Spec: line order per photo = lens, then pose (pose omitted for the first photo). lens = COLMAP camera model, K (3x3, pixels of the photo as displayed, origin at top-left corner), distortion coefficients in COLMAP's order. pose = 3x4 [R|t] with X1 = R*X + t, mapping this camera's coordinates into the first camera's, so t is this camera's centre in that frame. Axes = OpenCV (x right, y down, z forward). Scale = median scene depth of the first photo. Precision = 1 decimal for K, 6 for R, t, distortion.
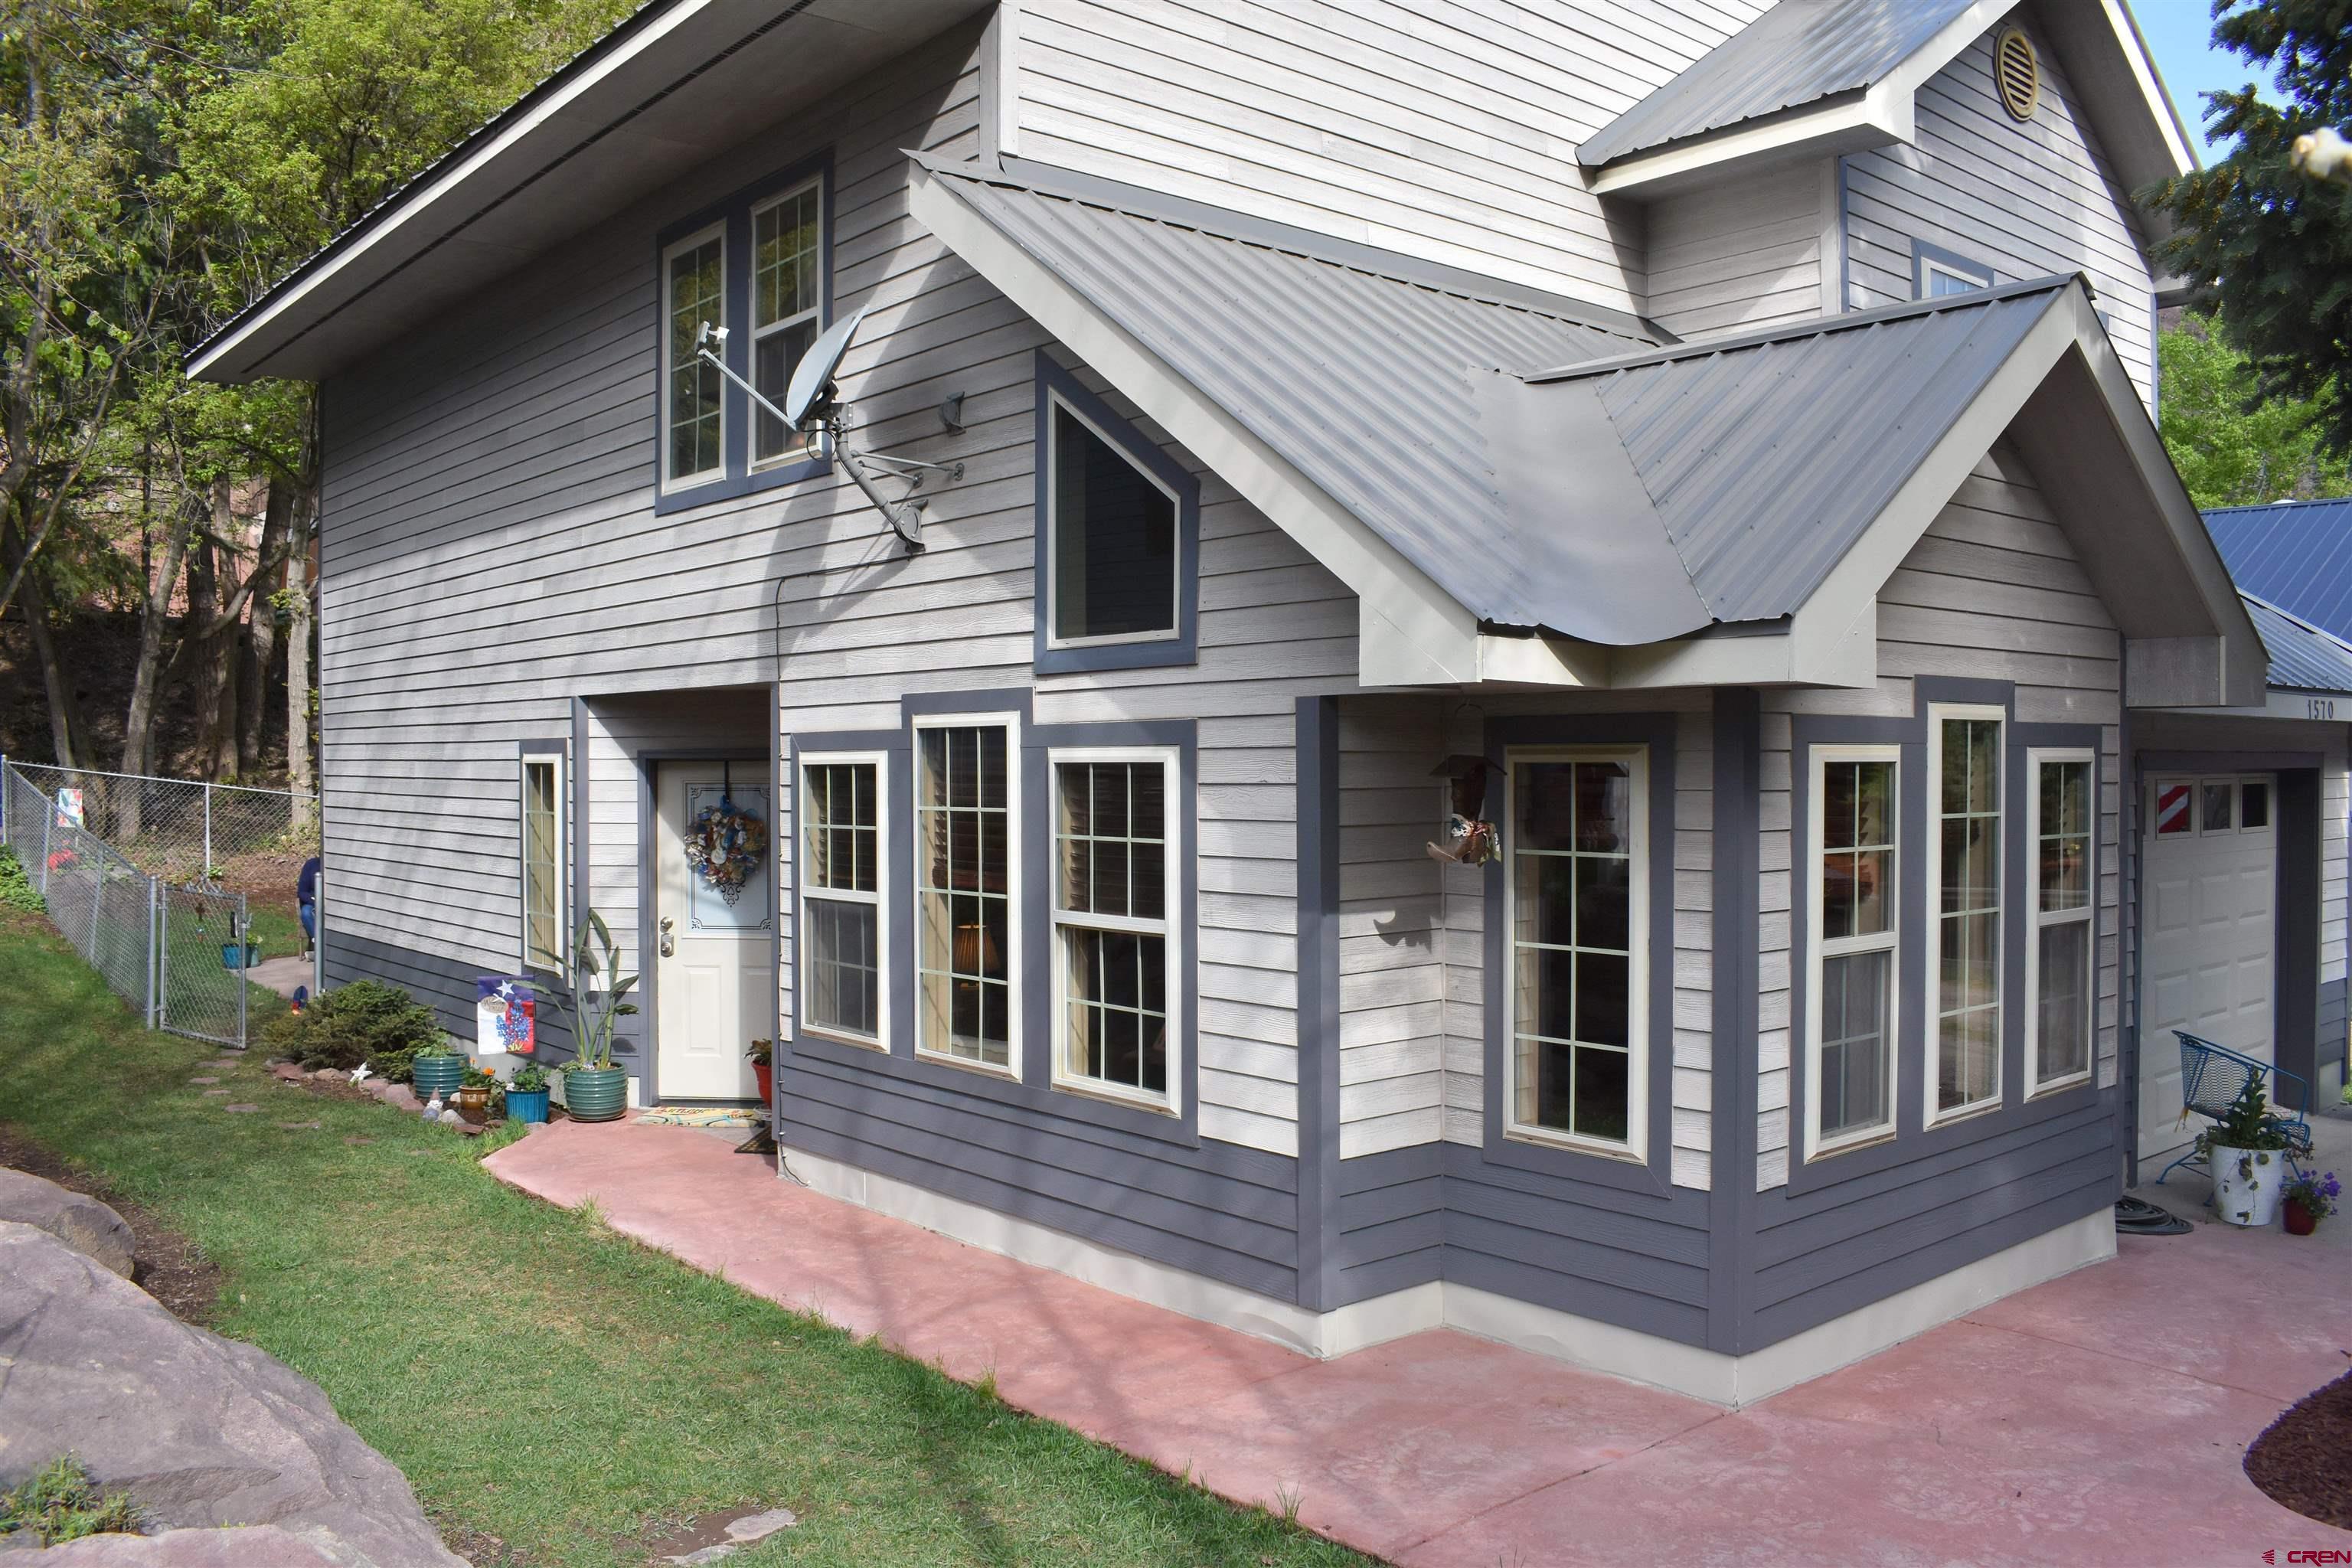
lens RADIAL K [[1846.4, 0, 1176.0], [0, 1846.4, 784.0], [0, 0, 1]] dist [-0.089486, -0.008324]
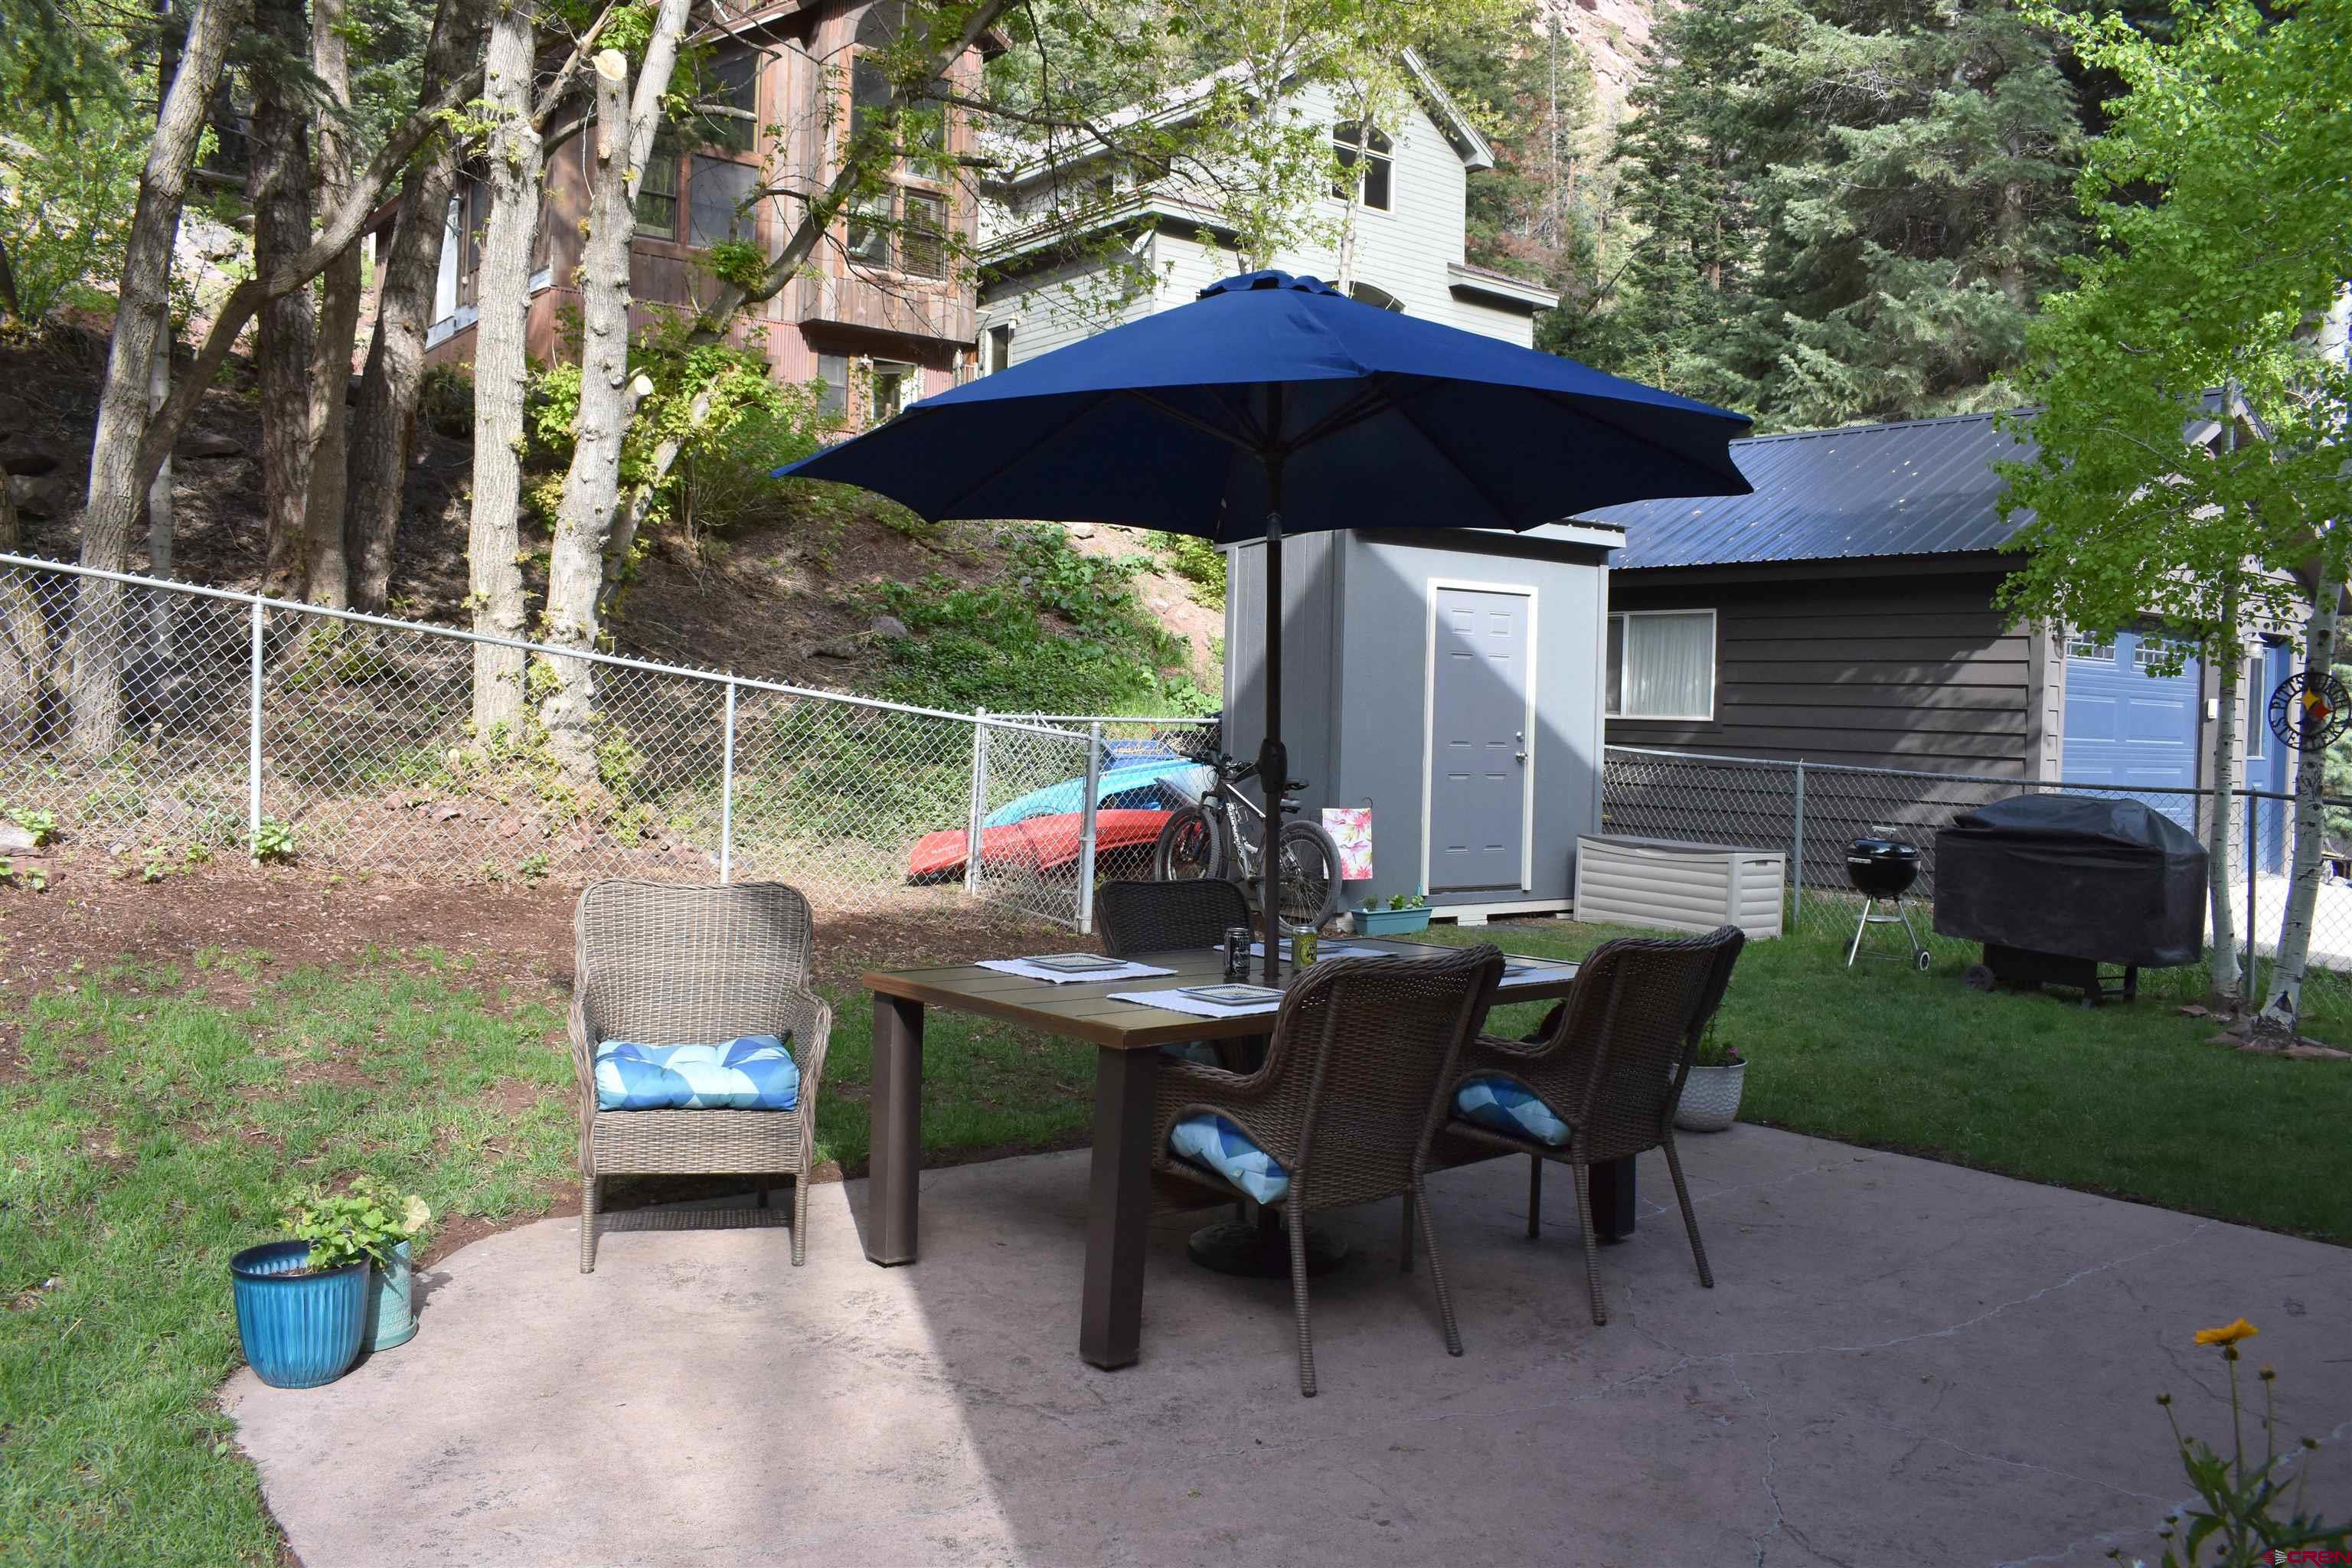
lens RADIAL K [[1846.4, 0, 1176.0], [0, 1846.4, 784.0], [0, 0, 1]] dist [-0.089486, -0.008324]
pose [[0.998174, 0.027432, -0.053815, -0.305283], [-0.026166, 0.999367, 0.024087, 0.021820], [0.054441, -0.022635, 0.998260, 0.591841]]
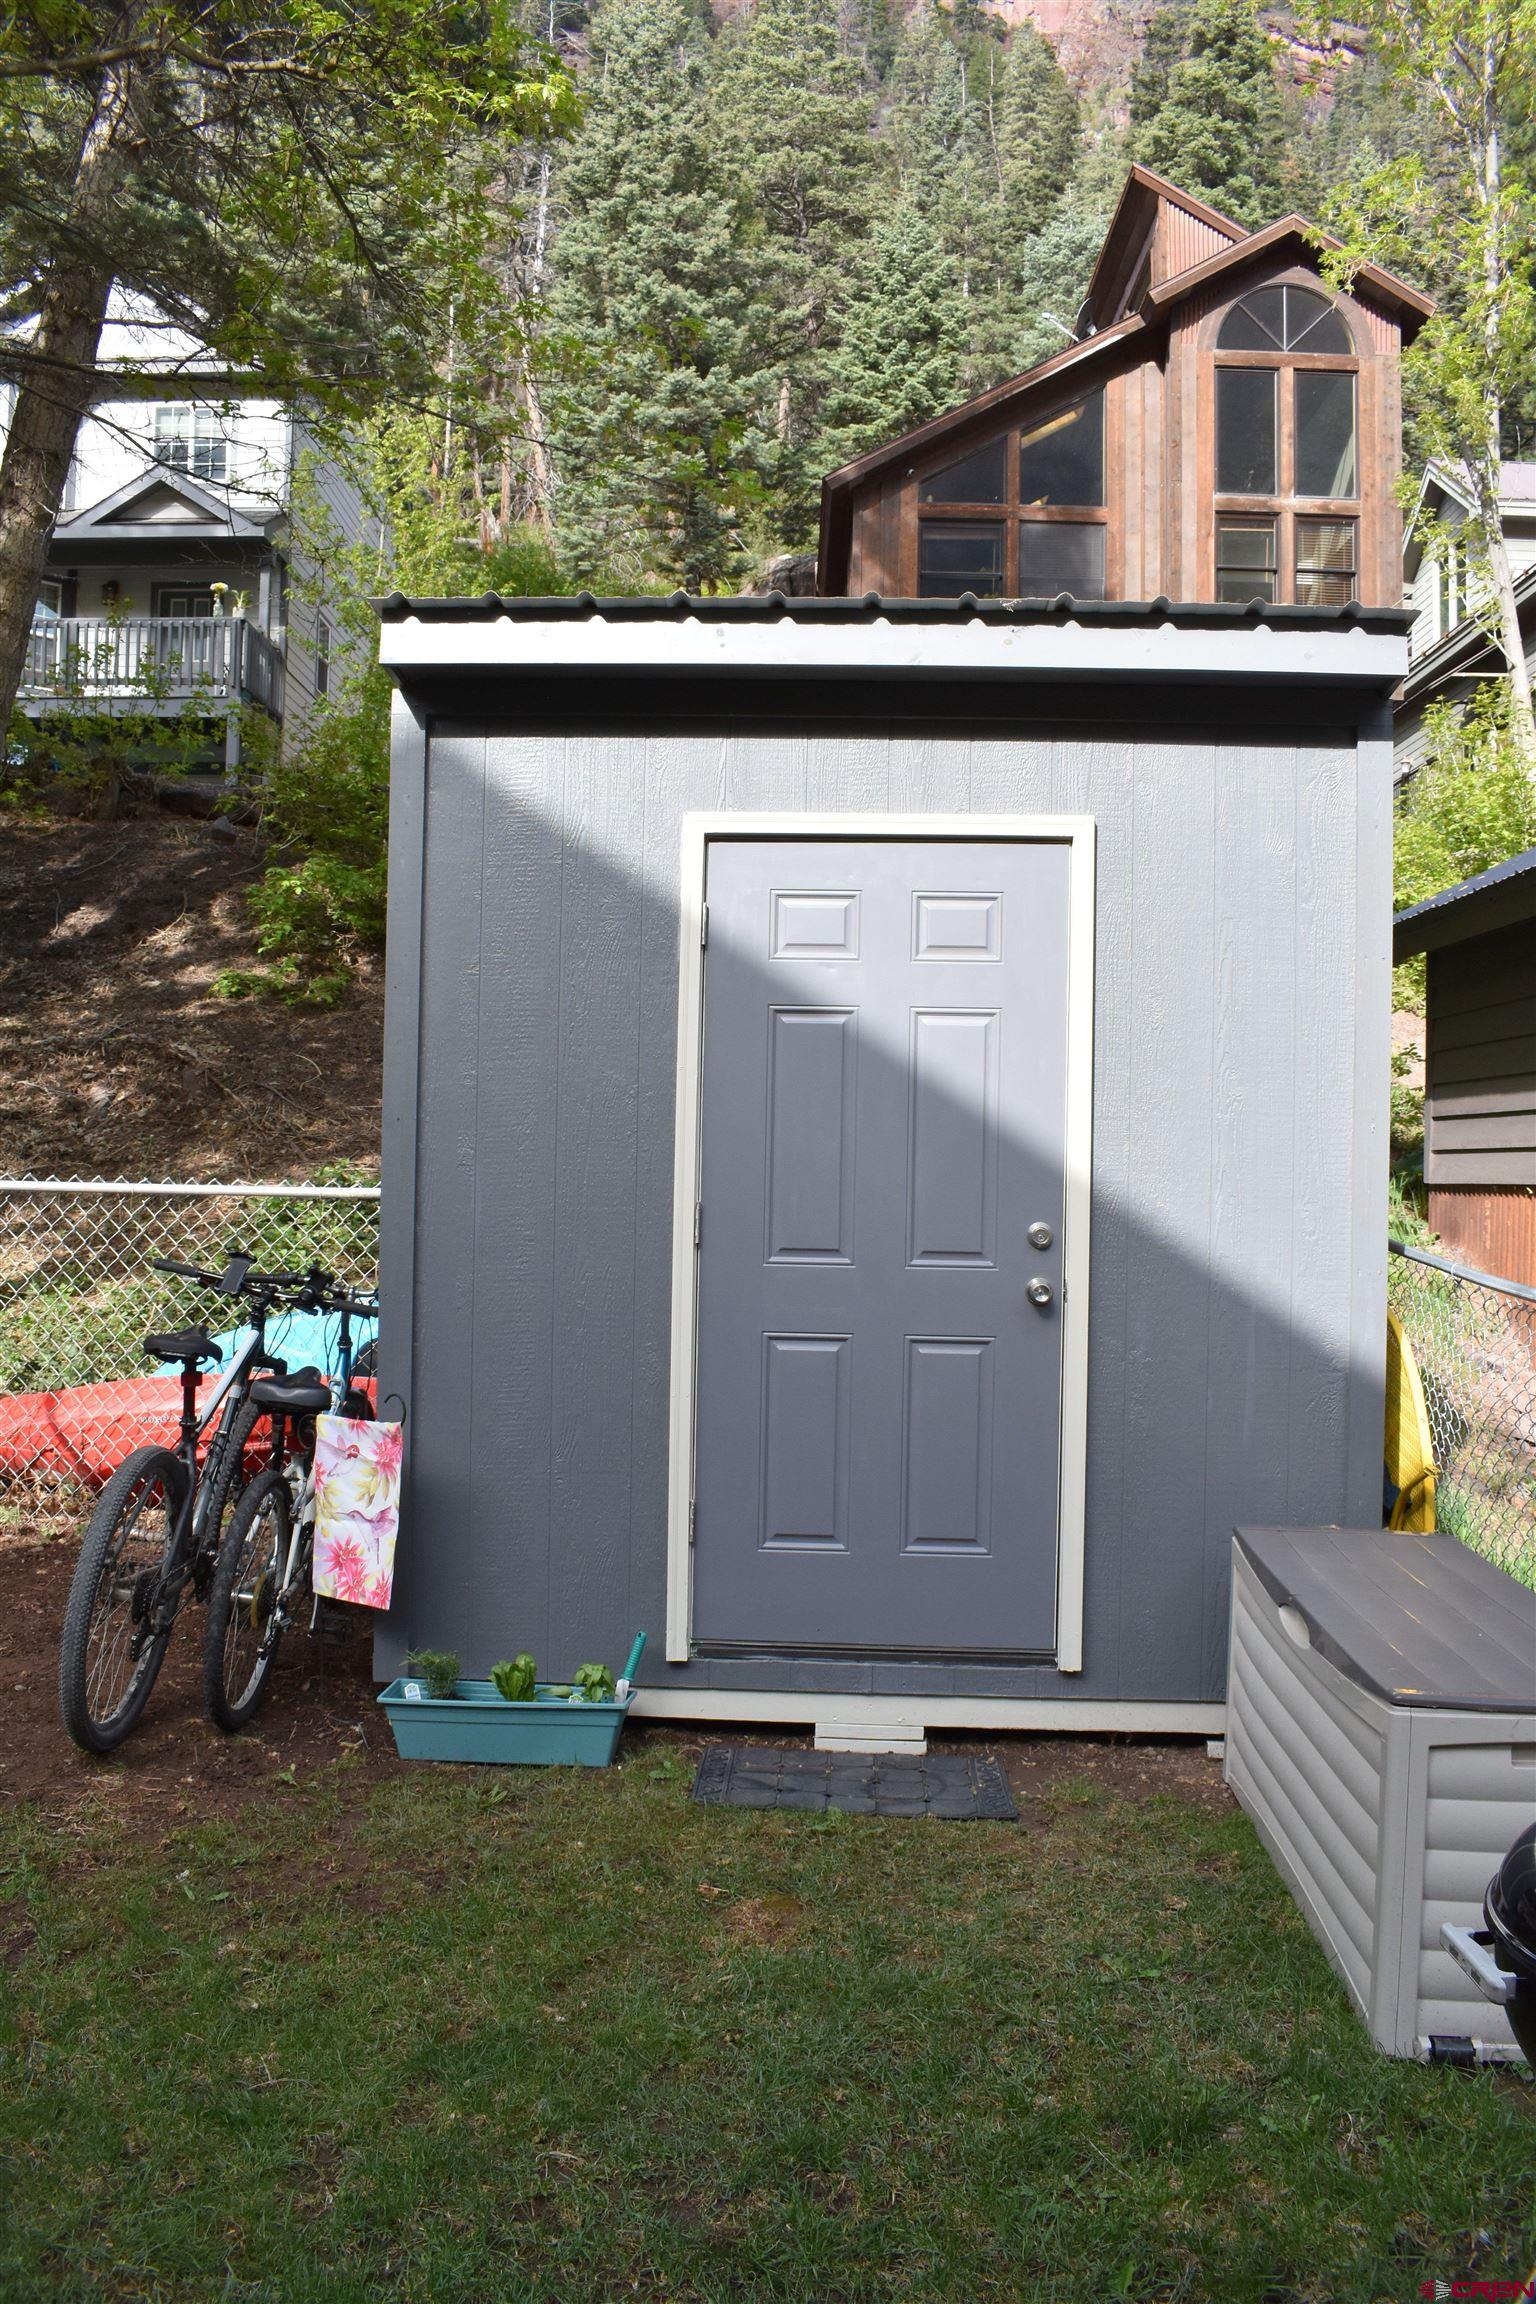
lens RADIAL K [[1808.7, 0, 768.0], [0, 1808.7, 1152.0], [0, 0, 1]] dist [-0.089486, -0.008324]
pose [[0.744239, 0.008333, -0.667862, -0.128384], [-0.026650, 0.999496, -0.017226, 0.013254], [0.667382, 0.030619, 0.744086, 0.979318]]
